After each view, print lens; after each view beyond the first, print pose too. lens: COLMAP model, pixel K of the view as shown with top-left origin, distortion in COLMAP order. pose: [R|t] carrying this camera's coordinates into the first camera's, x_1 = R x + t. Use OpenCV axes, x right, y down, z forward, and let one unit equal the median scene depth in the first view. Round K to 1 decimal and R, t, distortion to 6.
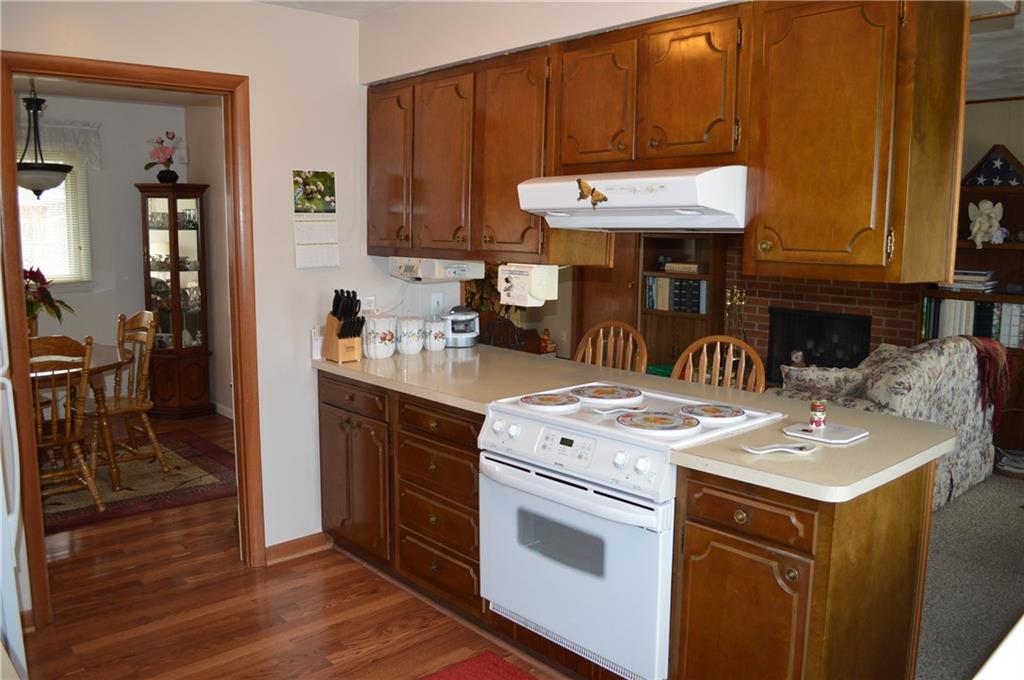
lens RADIAL K [[850.4, 0, 511.8], [0, 850.4, 339.5], [0, 0, 1]] dist [-0.000190, -0.000427]
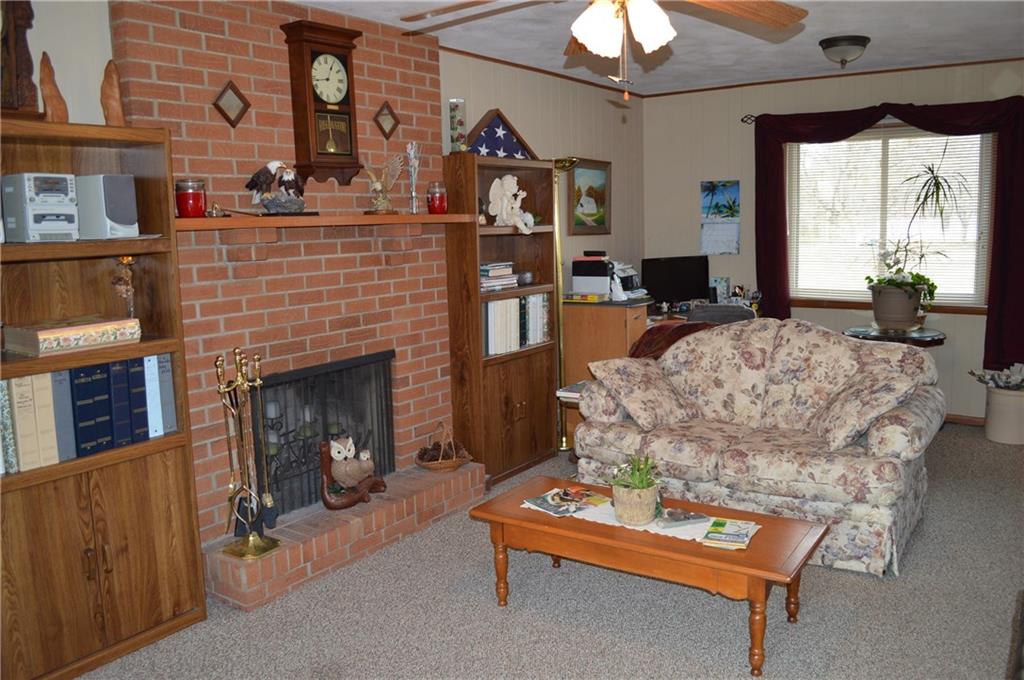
lens RADIAL K [[850.4, 0, 512.4], [0, 850.4, 338.4], [0, 0, 1]] dist [-0.000190, -0.000427]
pose [[-0.241597, -0.143651, 0.959685, -0.198033], [0.157440, 0.970075, 0.184841, -0.123926], [-0.957520, 0.195749, -0.211751, 0.916493]]
